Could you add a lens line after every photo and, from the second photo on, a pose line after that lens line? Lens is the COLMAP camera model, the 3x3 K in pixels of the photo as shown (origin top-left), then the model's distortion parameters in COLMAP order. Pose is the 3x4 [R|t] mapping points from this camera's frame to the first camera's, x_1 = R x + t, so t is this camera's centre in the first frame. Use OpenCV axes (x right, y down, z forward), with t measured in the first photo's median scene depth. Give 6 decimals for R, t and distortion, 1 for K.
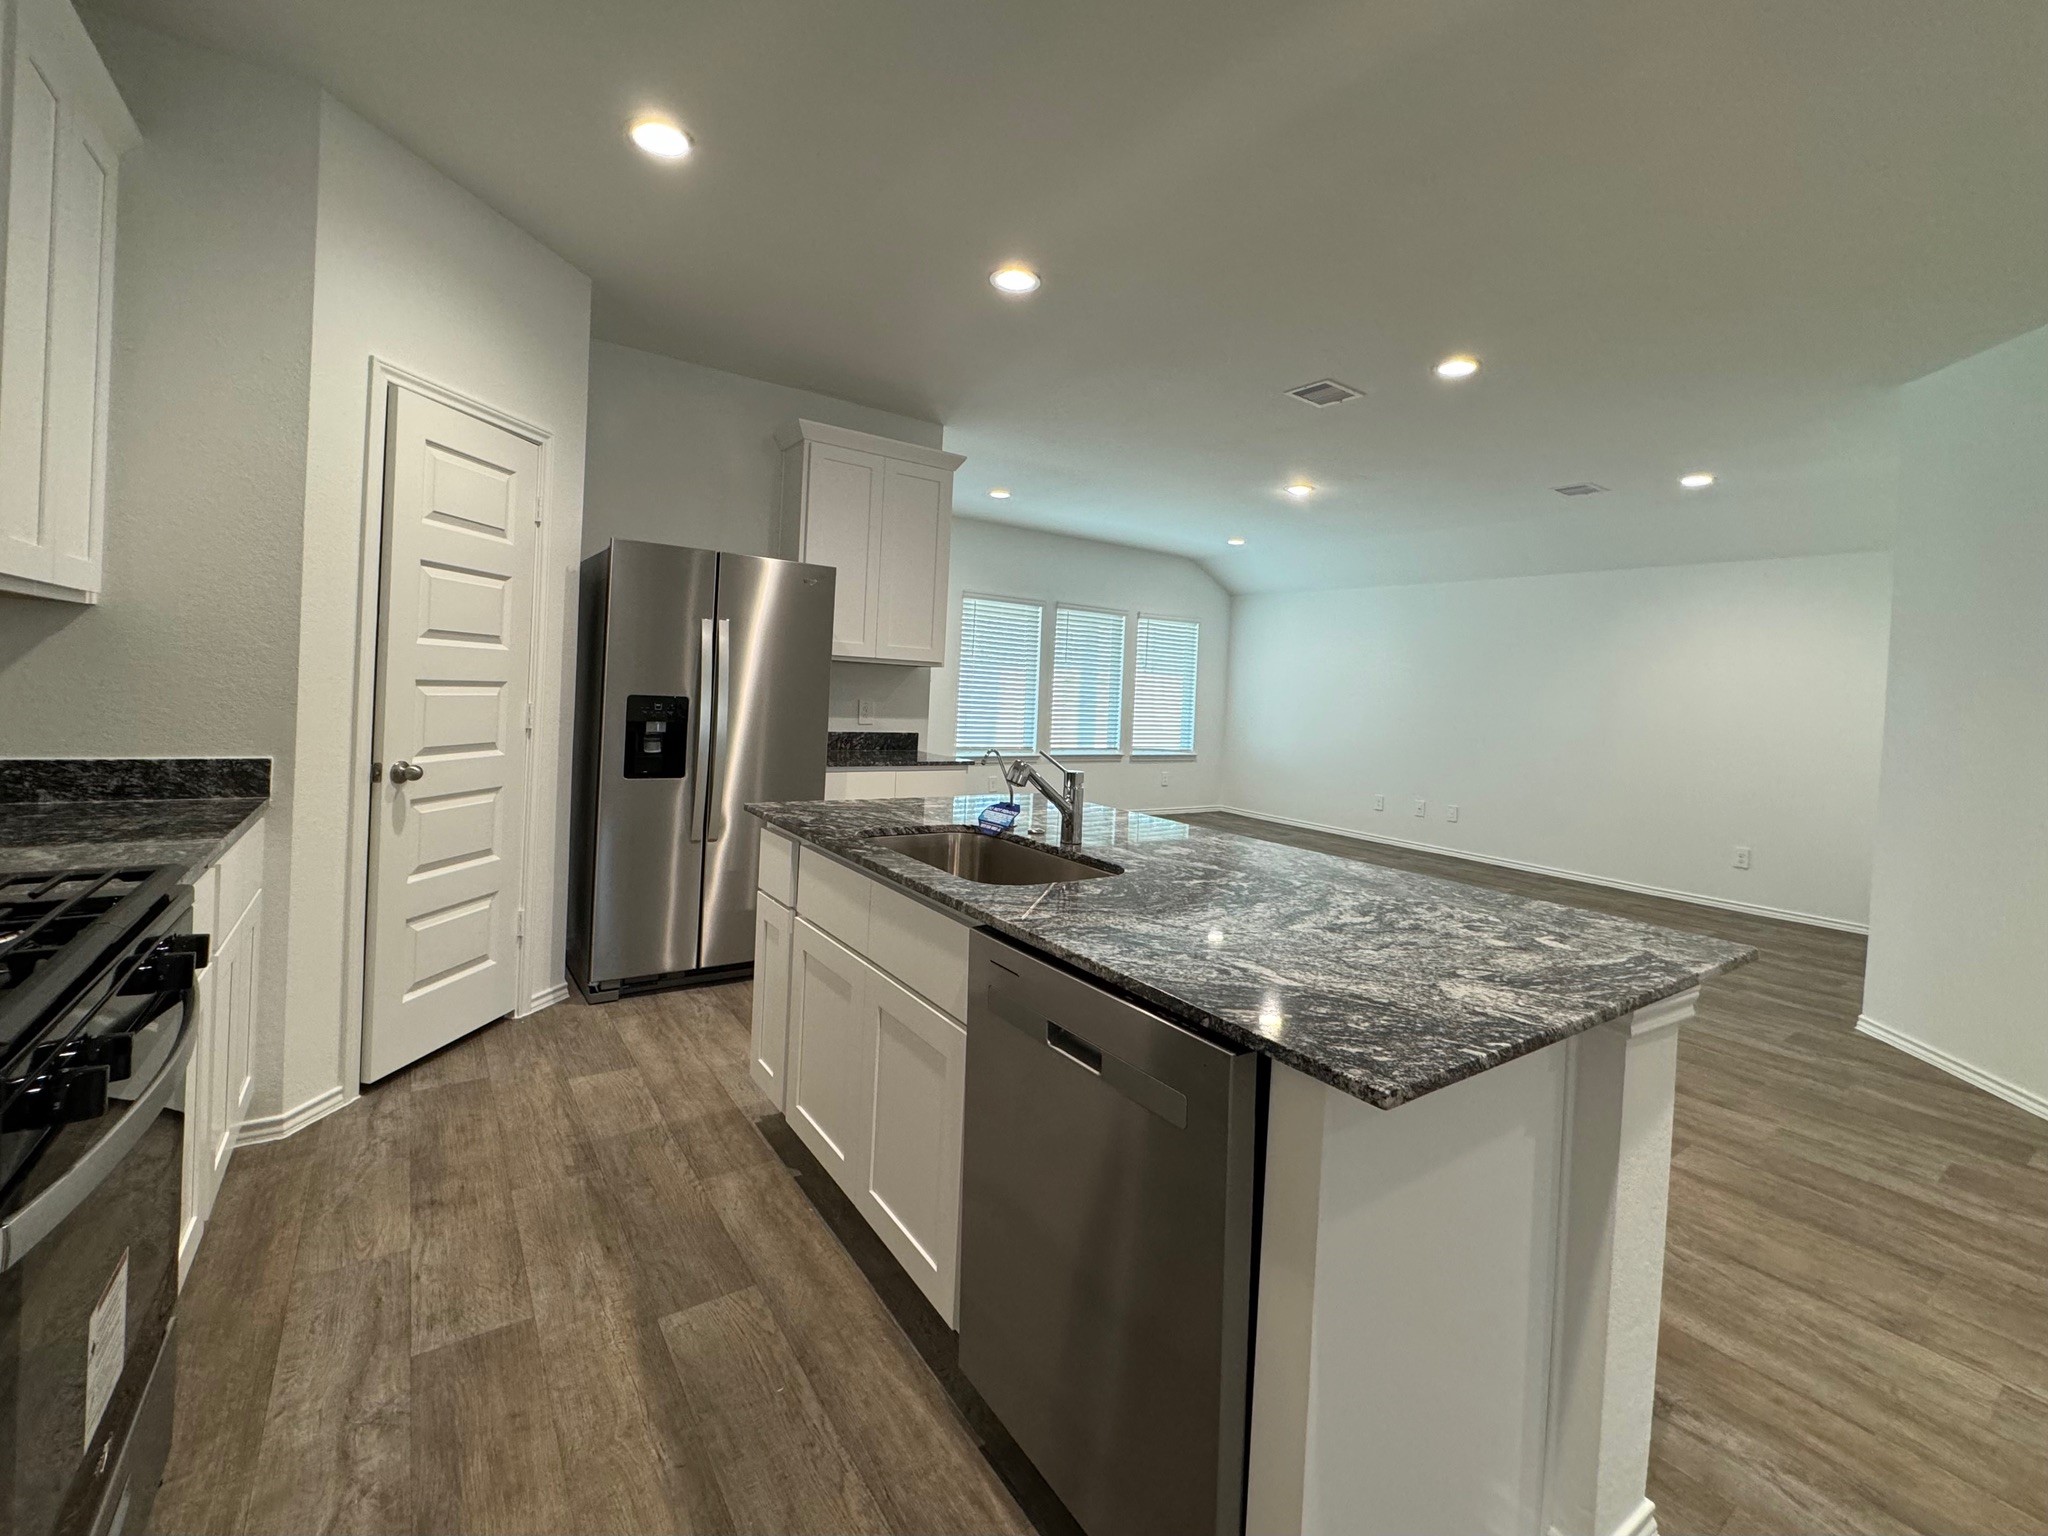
lens RADIAL K [[878.4, 0, 1028.8], [0, 878.4, 701.4], [0, 0, 1]] dist [-0.001165, 0.000155]
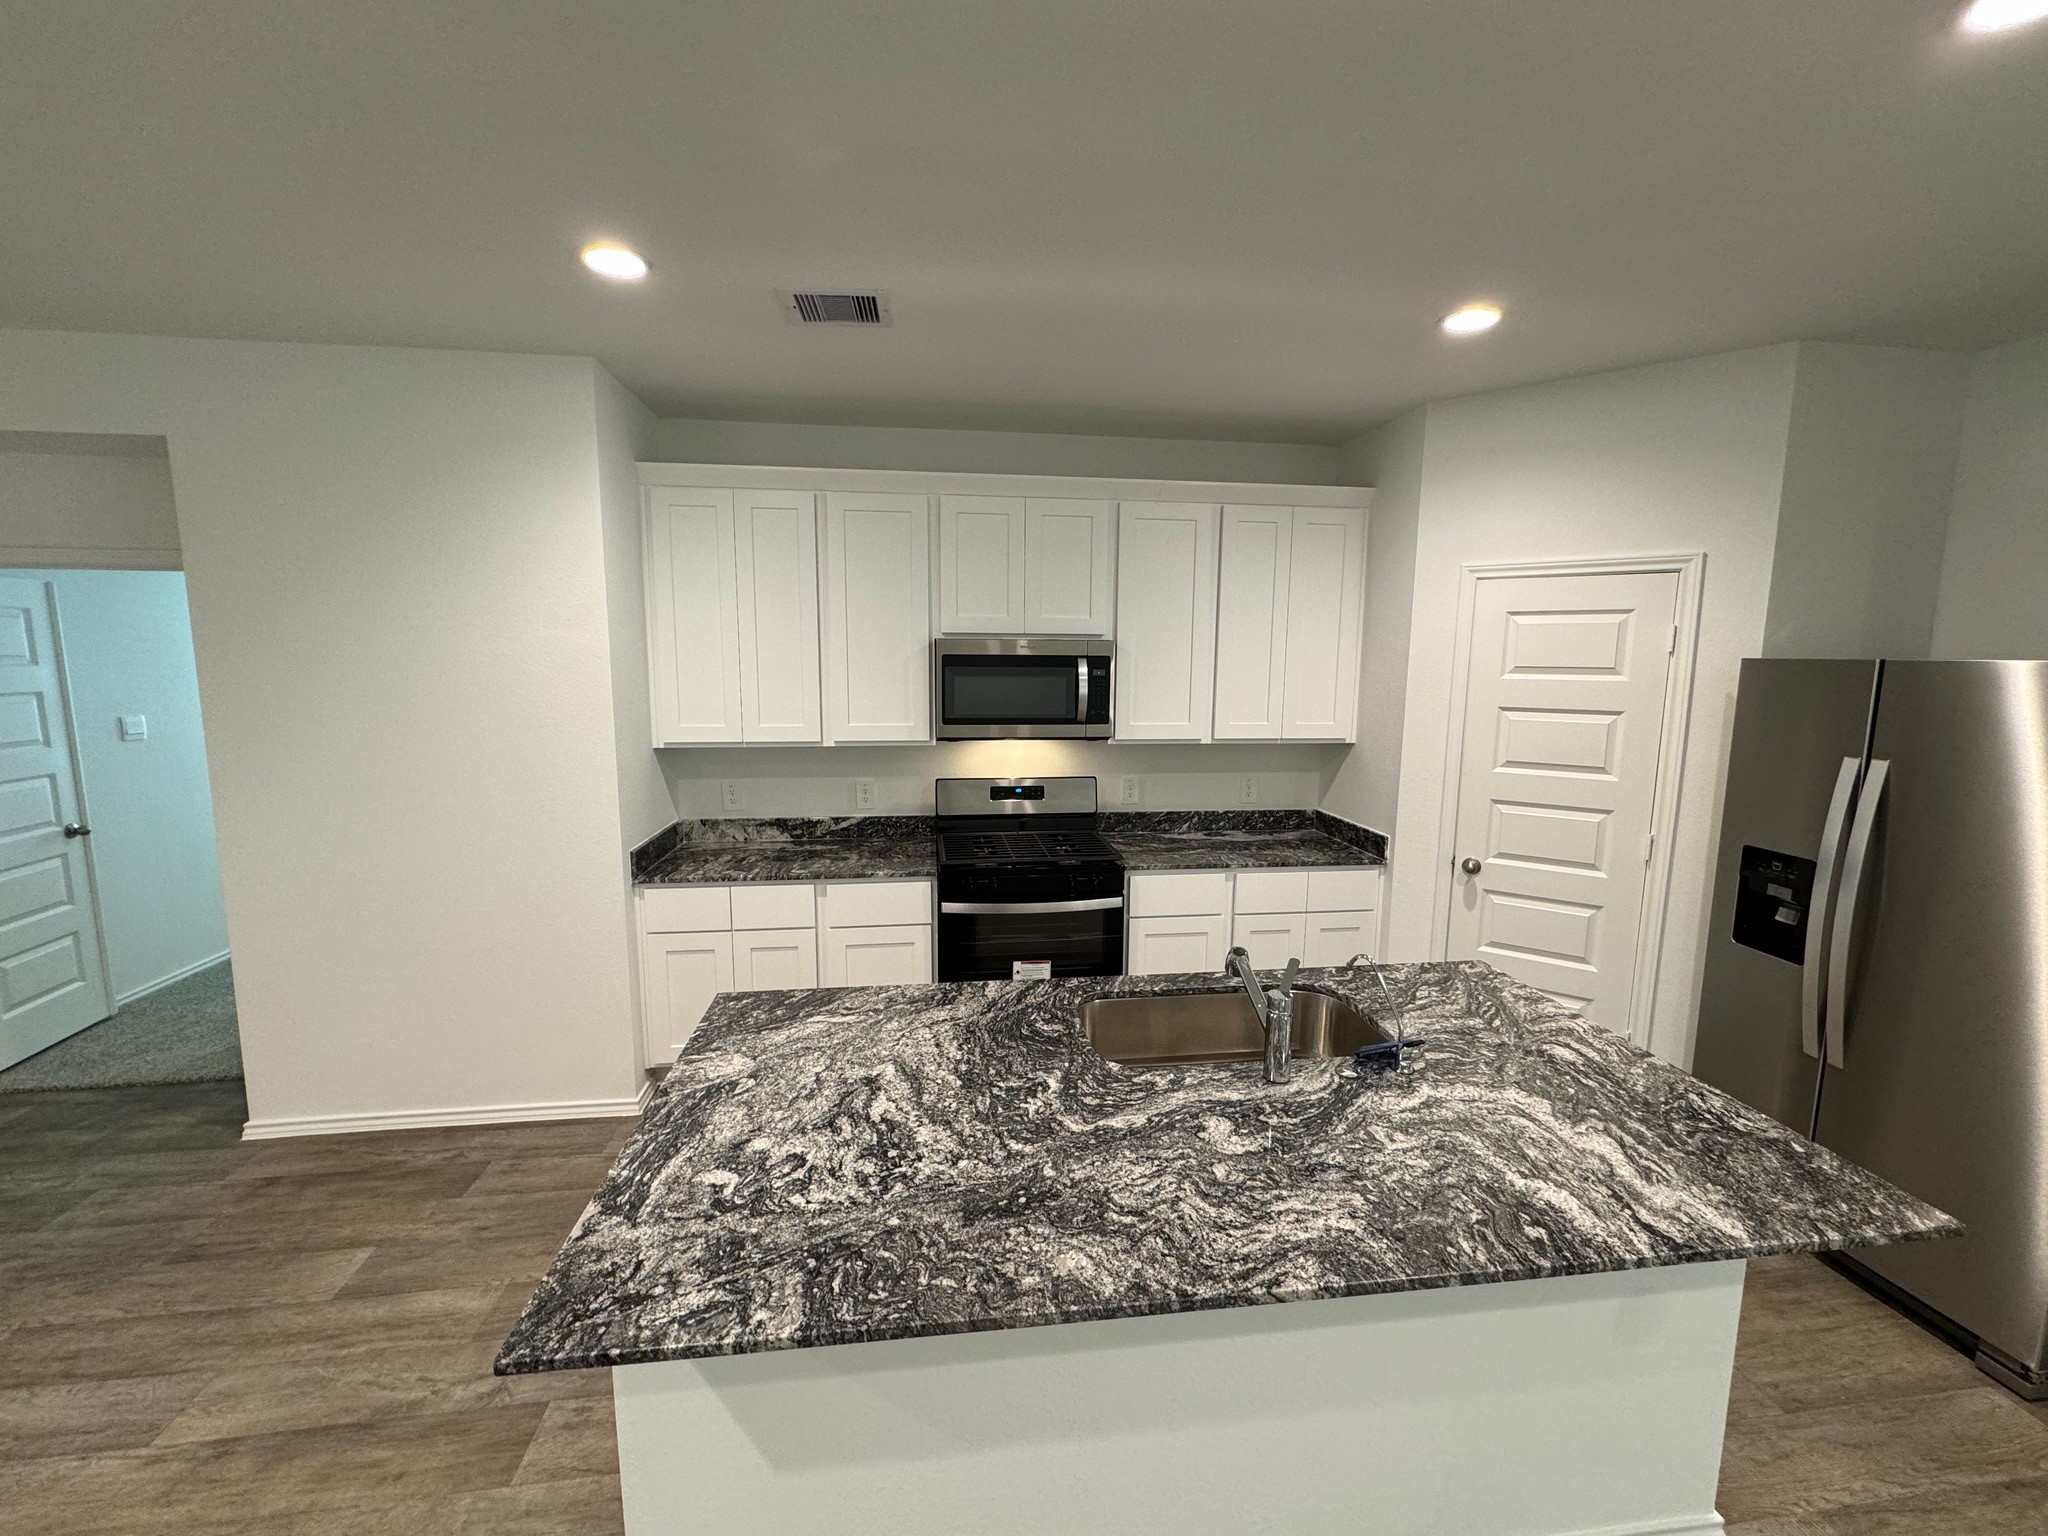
lens RADIAL K [[823.2, 0, 1033.0], [0, 823.2, 763.5], [0, 0, 1]] dist [-0.000762, 0.000339]
pose [[-0.462006, 0.063969, -0.884567, 0.617334], [-0.044174, 0.994498, 0.094991, -0.145894], [0.885776, 0.082961, -0.456638, 0.855220]]
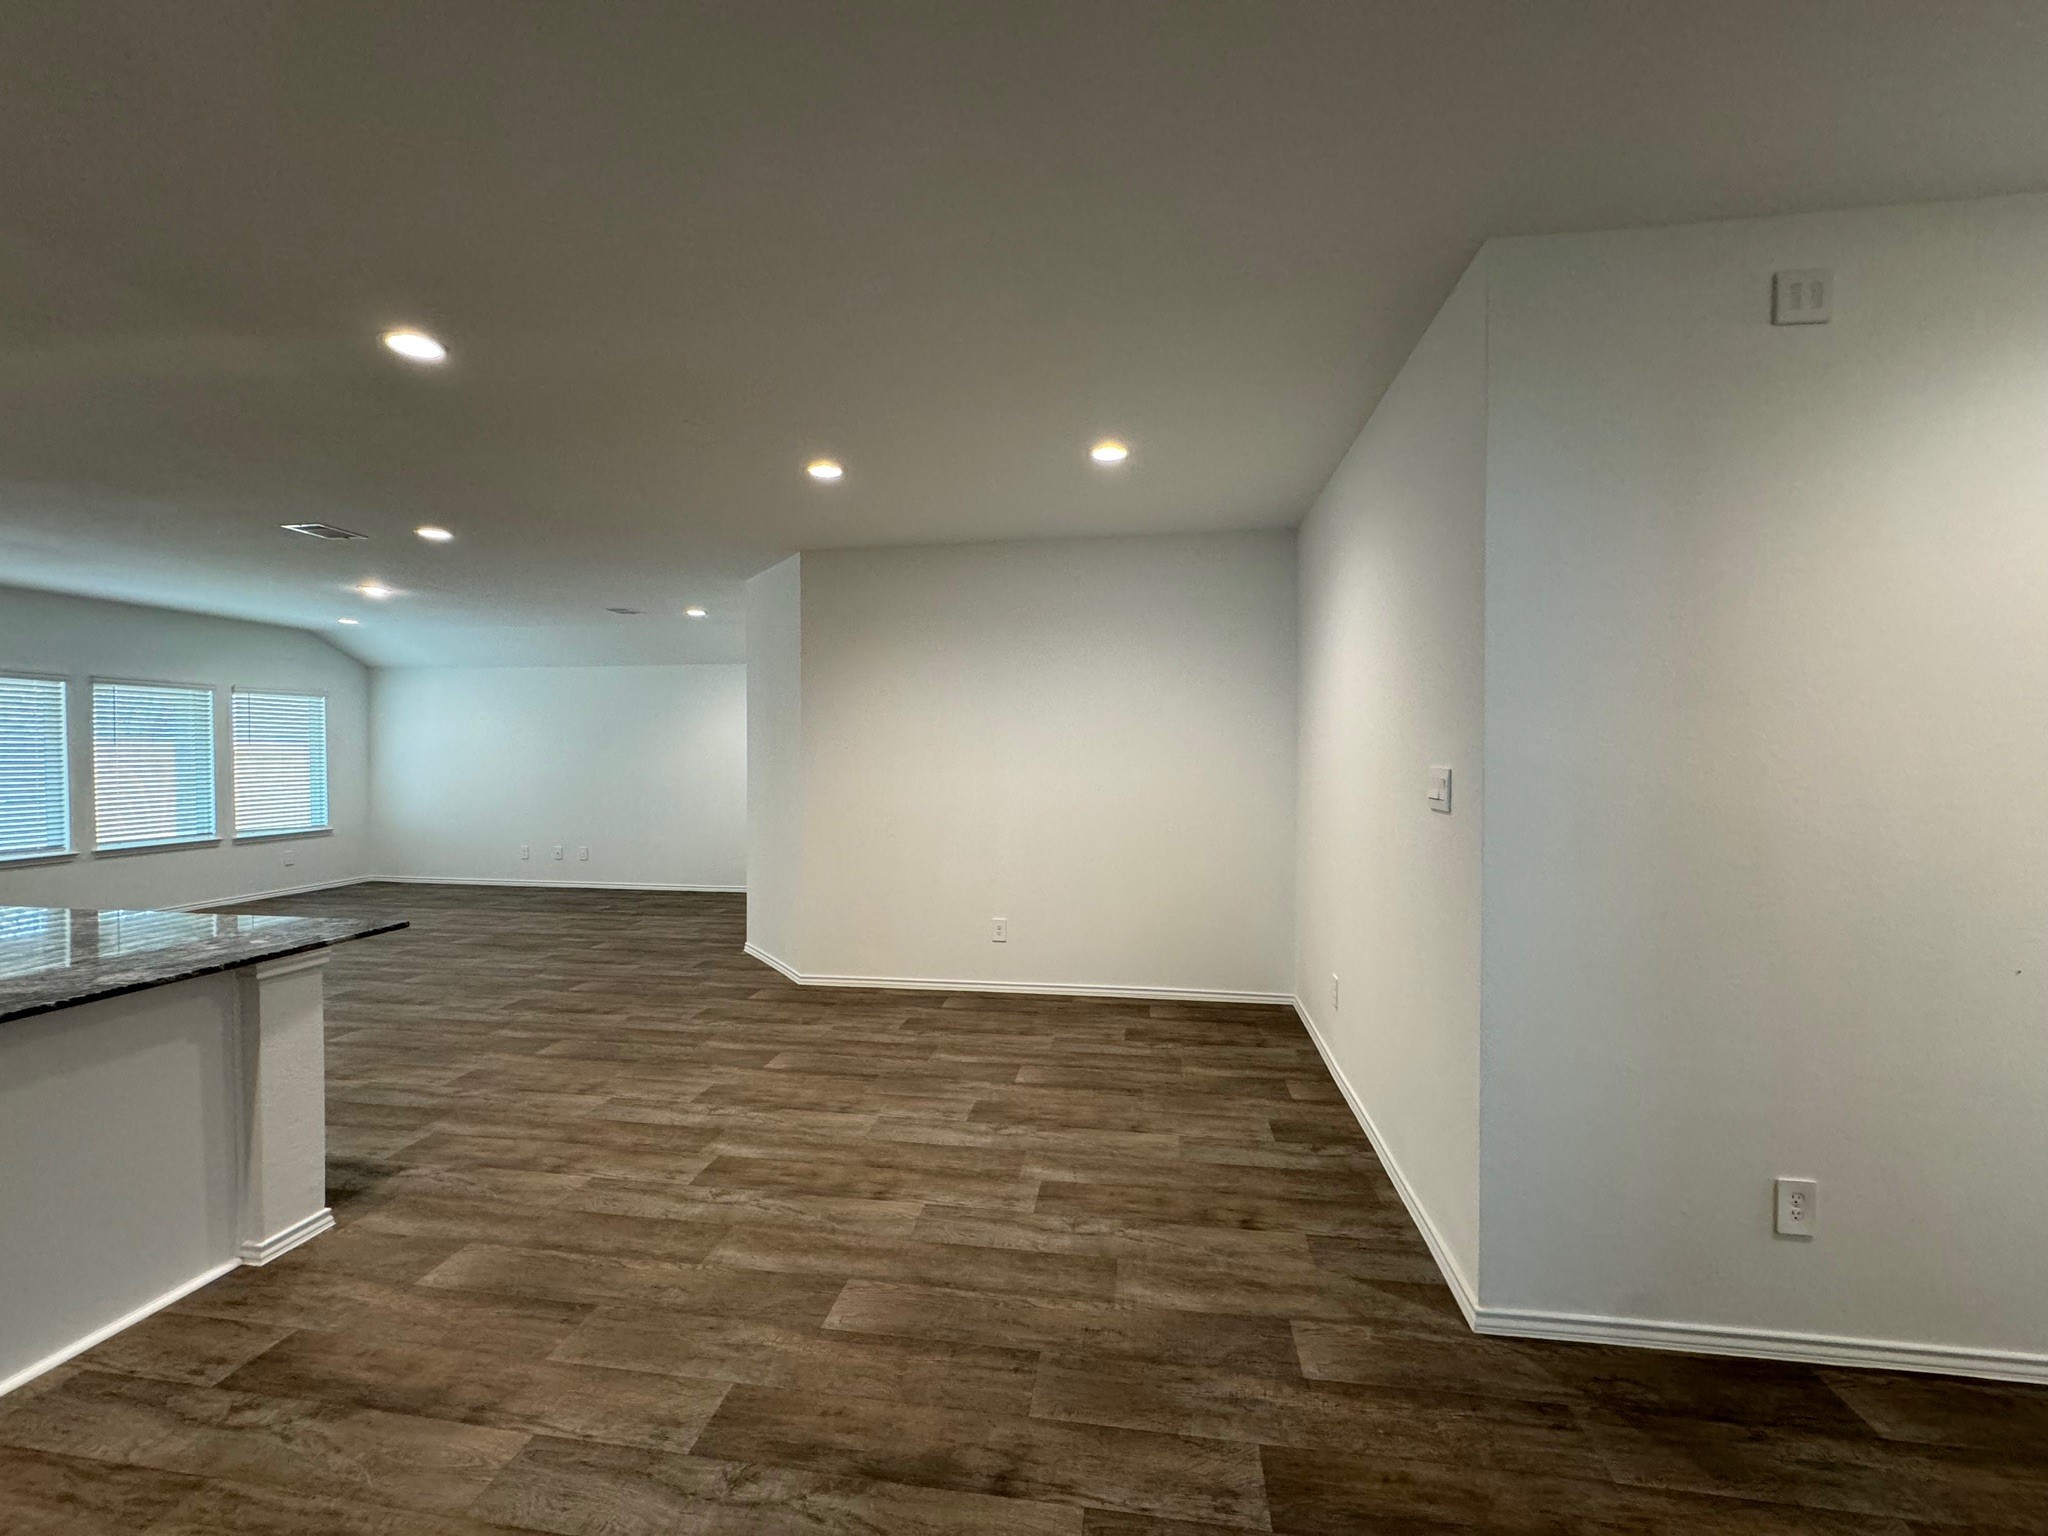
lens RADIAL K [[812.3, 0, 1024.0], [0, 812.3, 768.0], [0, 0, 1]] dist [-0.001225, 0.000562]
pose [[0.690880, -0.065241, 0.720020, 0.255770], [0.047574, 0.997864, 0.044768, -0.041722], [-0.721403, 0.003325, 0.692508, -0.667895]]
